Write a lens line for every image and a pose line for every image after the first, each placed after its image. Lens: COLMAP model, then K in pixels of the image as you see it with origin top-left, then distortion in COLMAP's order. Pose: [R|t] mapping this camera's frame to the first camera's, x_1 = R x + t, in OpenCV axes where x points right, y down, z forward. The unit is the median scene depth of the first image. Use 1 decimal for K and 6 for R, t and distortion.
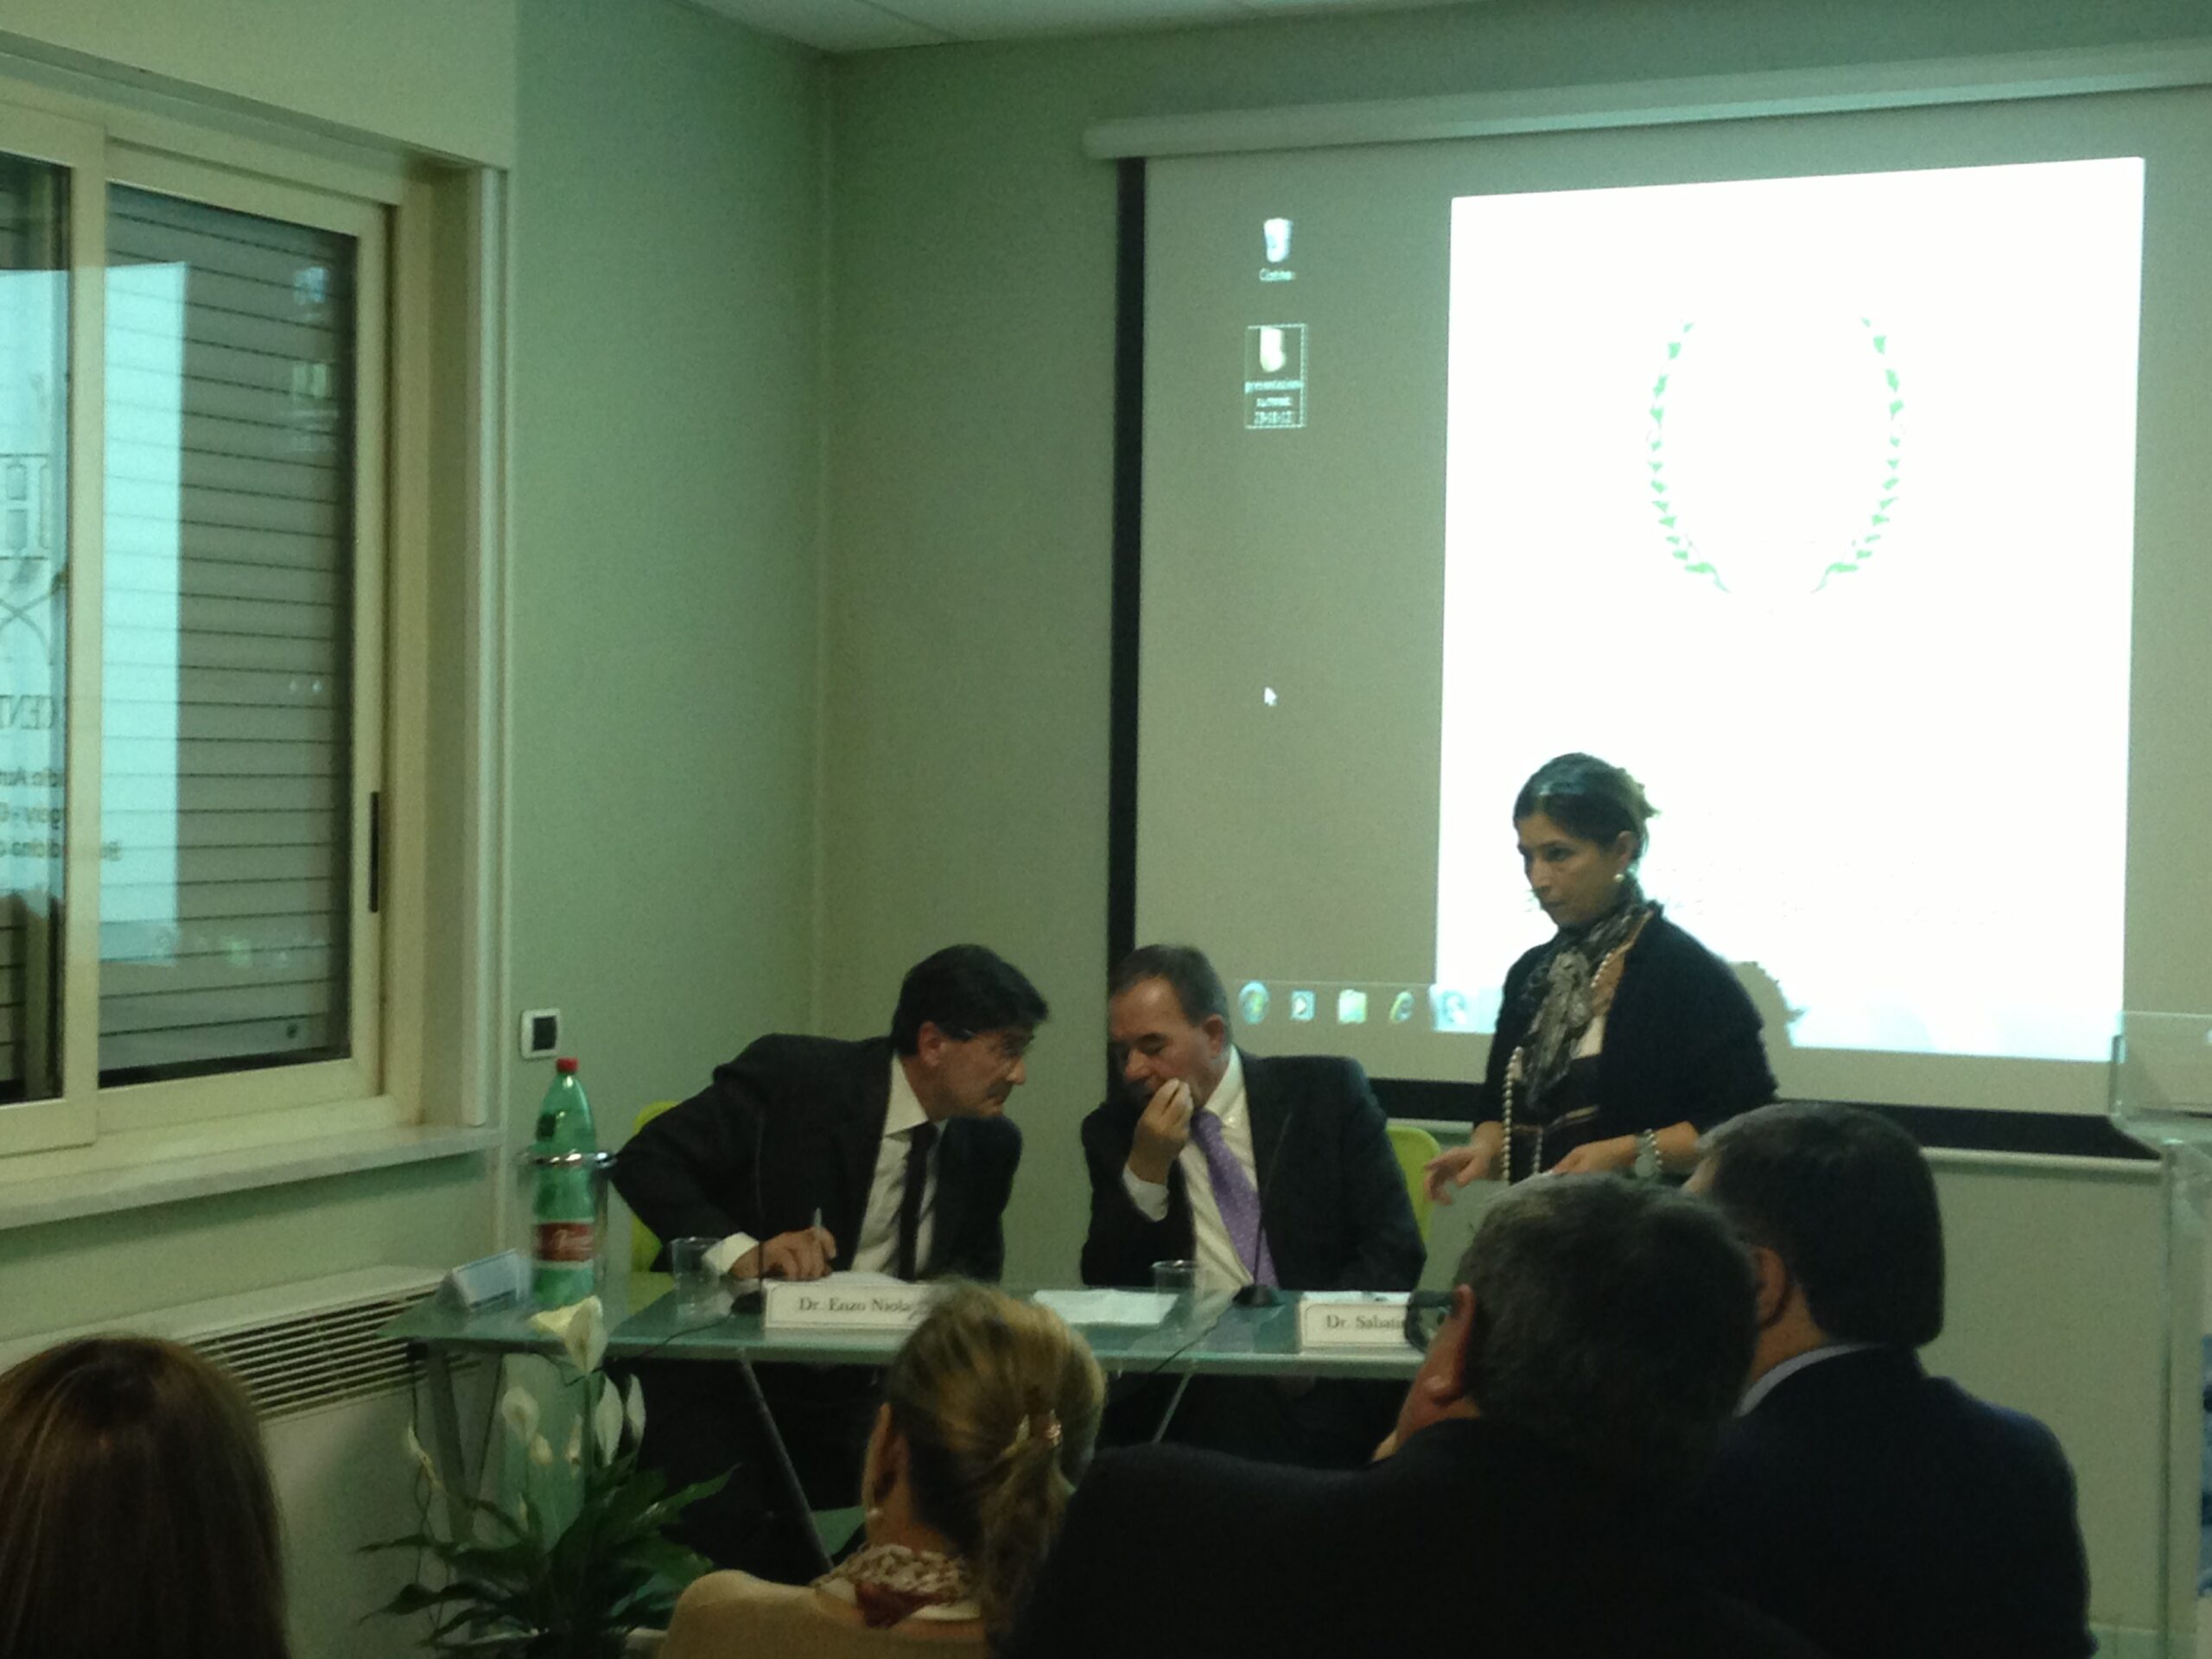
lens RADIAL K [[3621.1, 0, 1110.0], [0, 3621.1, 824.3], [0, 0, 1]] dist [0.004838, 0.423044]
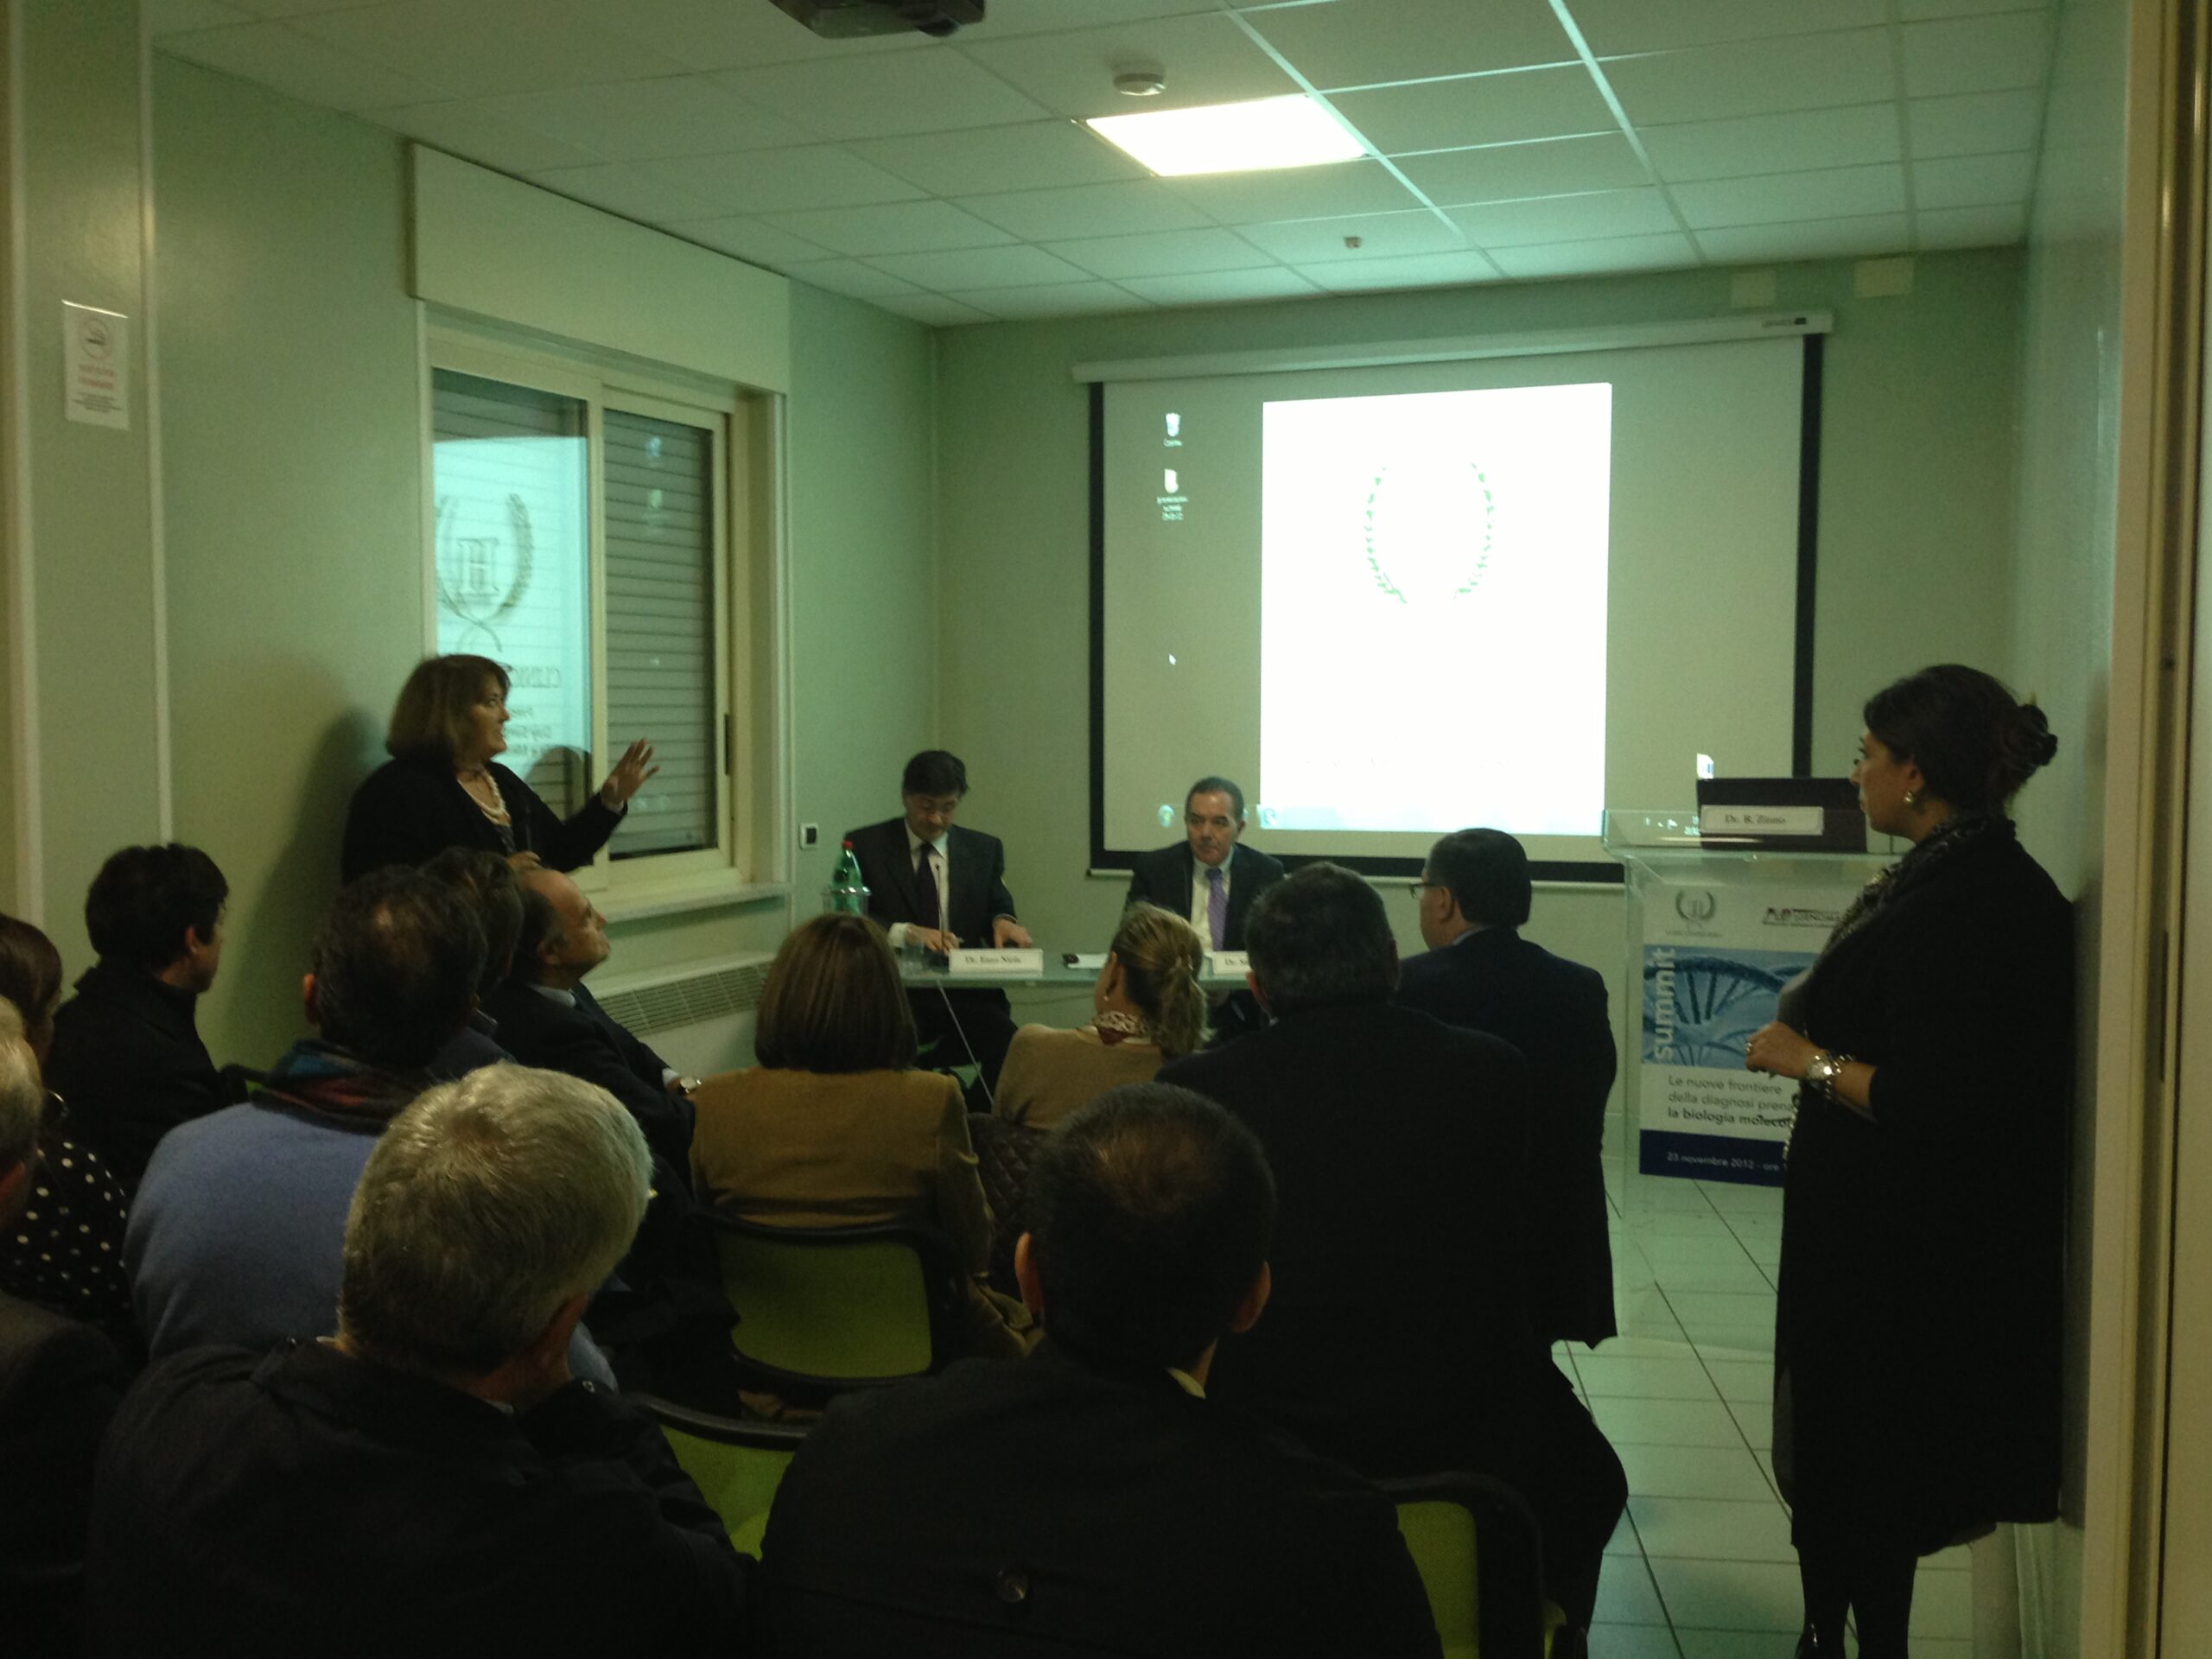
lens RADIAL K [[2233.4, 0, 1100.6], [0, 2233.4, 828.0], [0, 0, 1]] dist [0.067172, -0.020337]
pose [[0.998325, -0.016570, 0.055430, -0.067800], [0.014514, 0.999199, 0.037292, 0.010734], [-0.056003, -0.036425, 0.997766, -0.222558]]
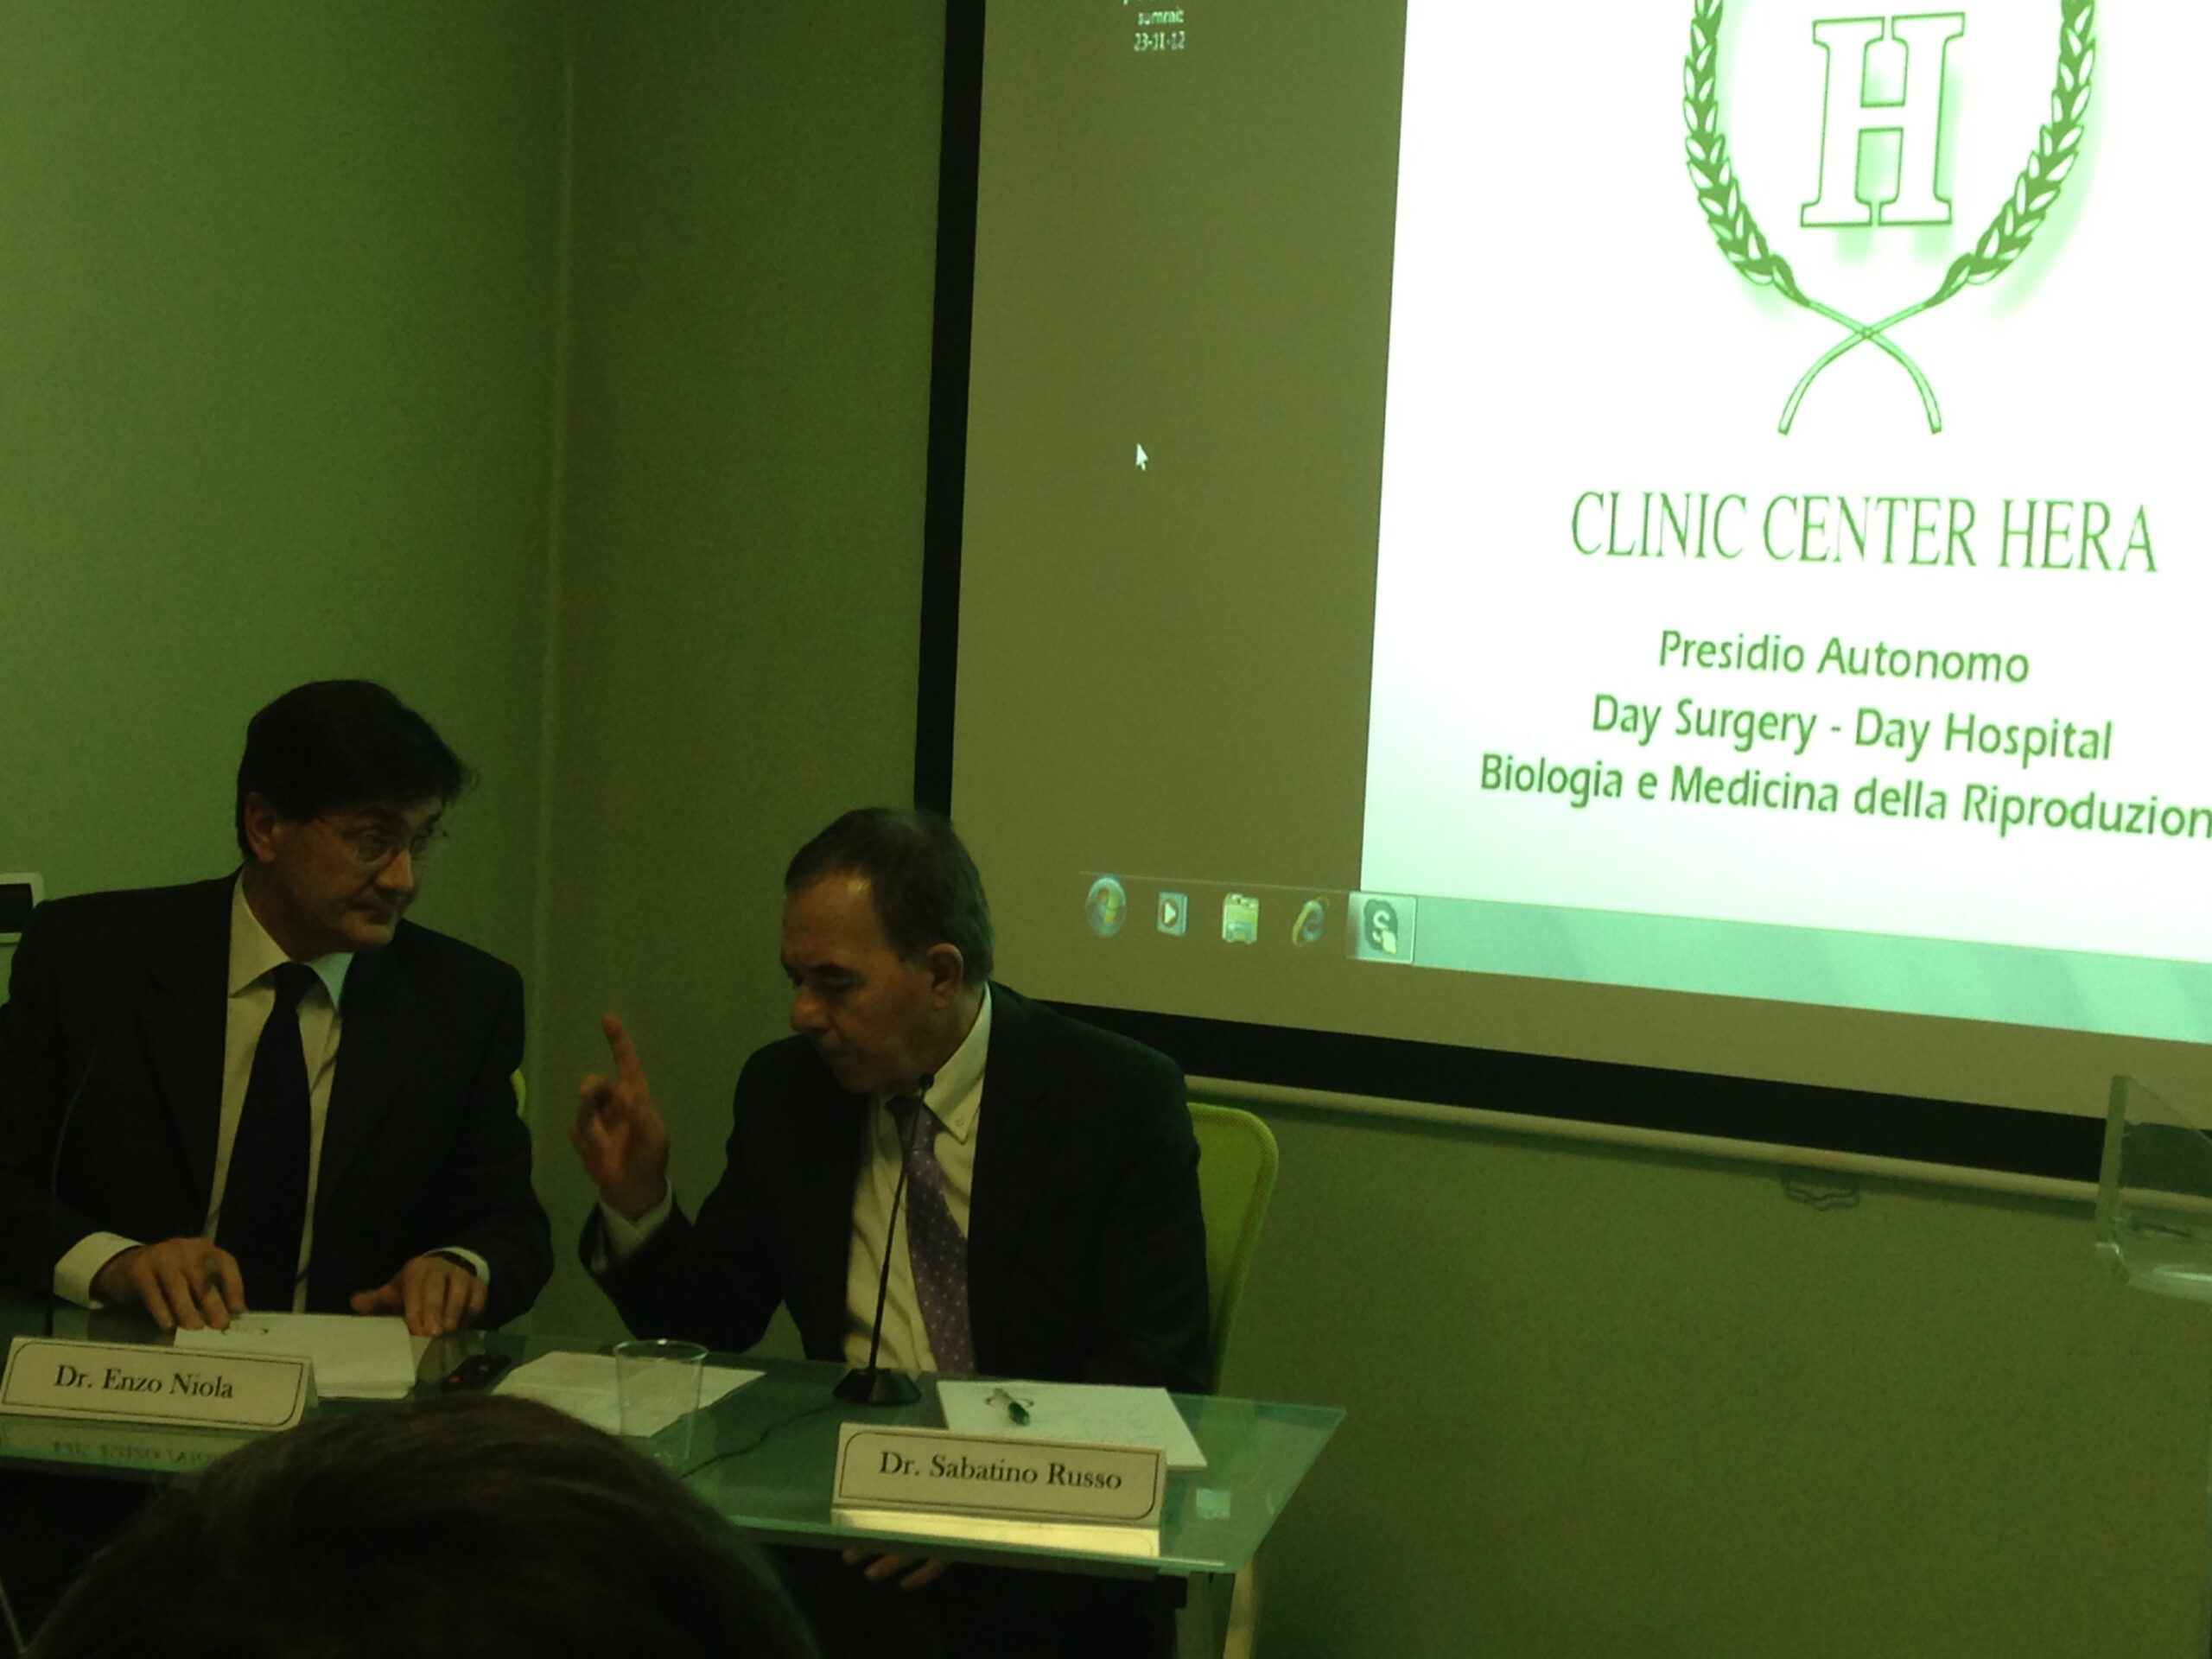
lens RADIAL K [[3621.1, 0, 1110.0], [0, 3621.1, 824.3], [0, 0, 1]] dist [0.004838, 0.423044]
pose [[0.991417, 0.040062, -0.124450, 0.135221], [-0.035650, 0.998661, 0.037482, 0.008903], [0.125785, -0.032723, 0.991518, 0.349446]]
